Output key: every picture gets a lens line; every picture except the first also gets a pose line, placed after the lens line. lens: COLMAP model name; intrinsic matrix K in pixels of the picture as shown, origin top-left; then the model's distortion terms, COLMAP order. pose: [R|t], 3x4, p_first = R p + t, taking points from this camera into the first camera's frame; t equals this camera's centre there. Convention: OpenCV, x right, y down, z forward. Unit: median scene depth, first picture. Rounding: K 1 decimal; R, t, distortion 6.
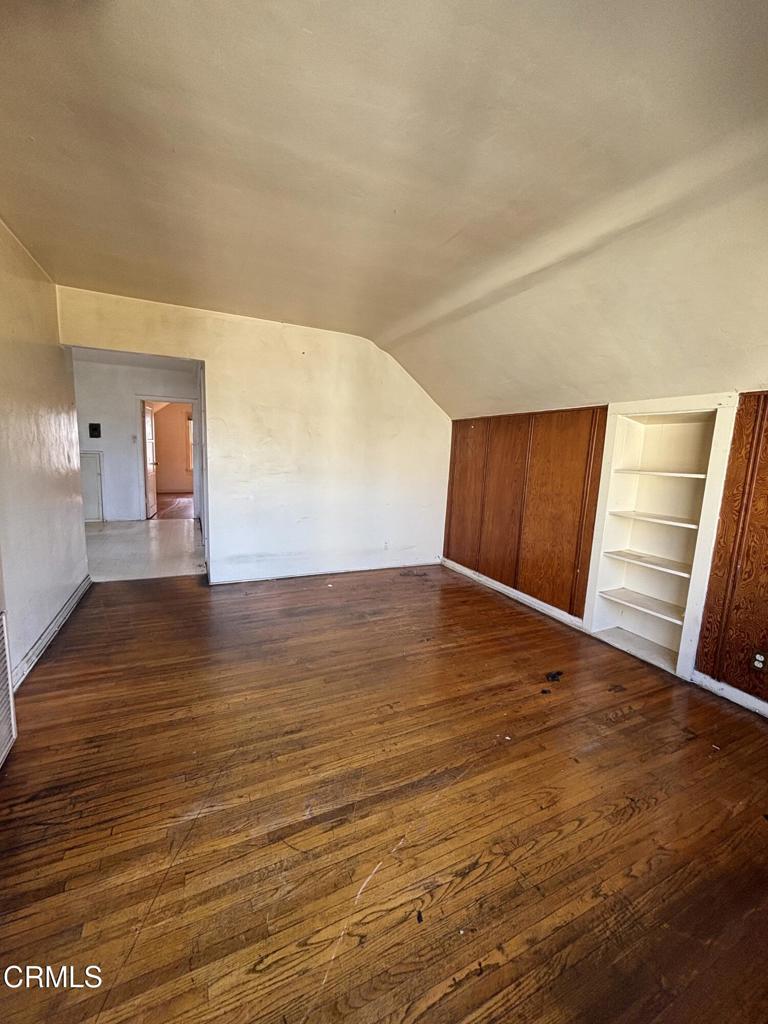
lens RADIAL K [[410.7, 0, 377.4], [0, 410.7, 513.9], [0, 0, 1]] dist [-0.003090, -0.000666]
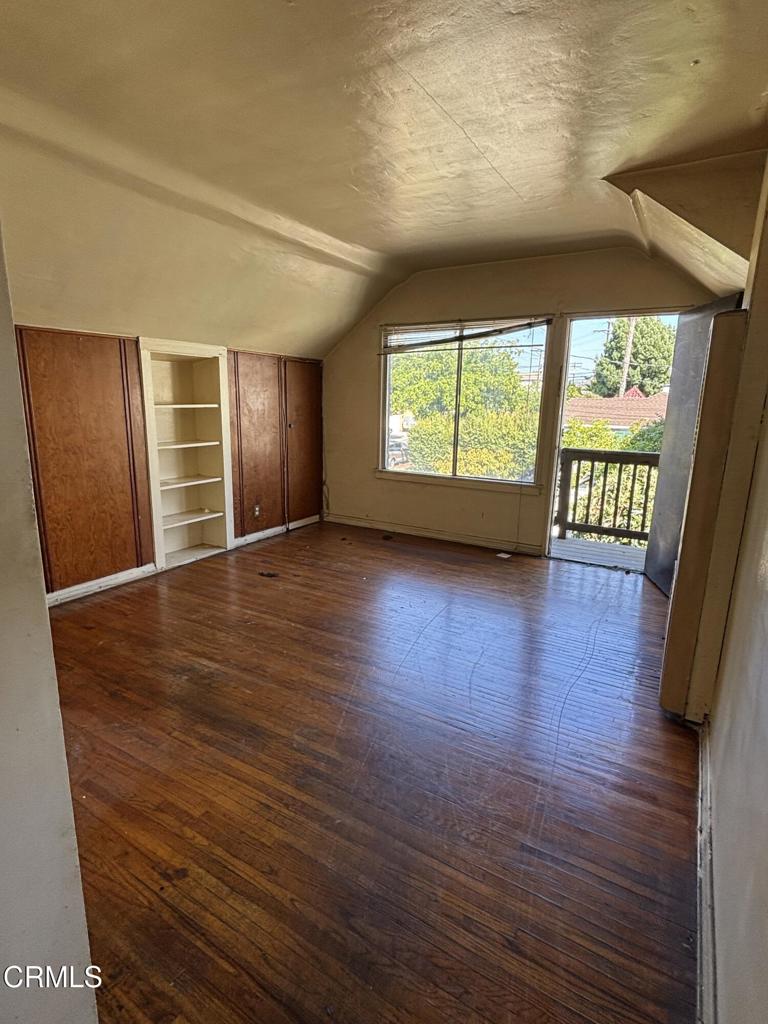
lens RADIAL K [[509.0, 0, 377.9], [0, 509.0, 507.6], [0, 0, 1]] dist [-0.000919, -0.000066]
pose [[-0.566903, -0.213225, 0.795711, -0.831019], [0.090796, 0.943864, 0.317612, -0.227188], [-0.818766, 0.252302, -0.515719, 1.299354]]
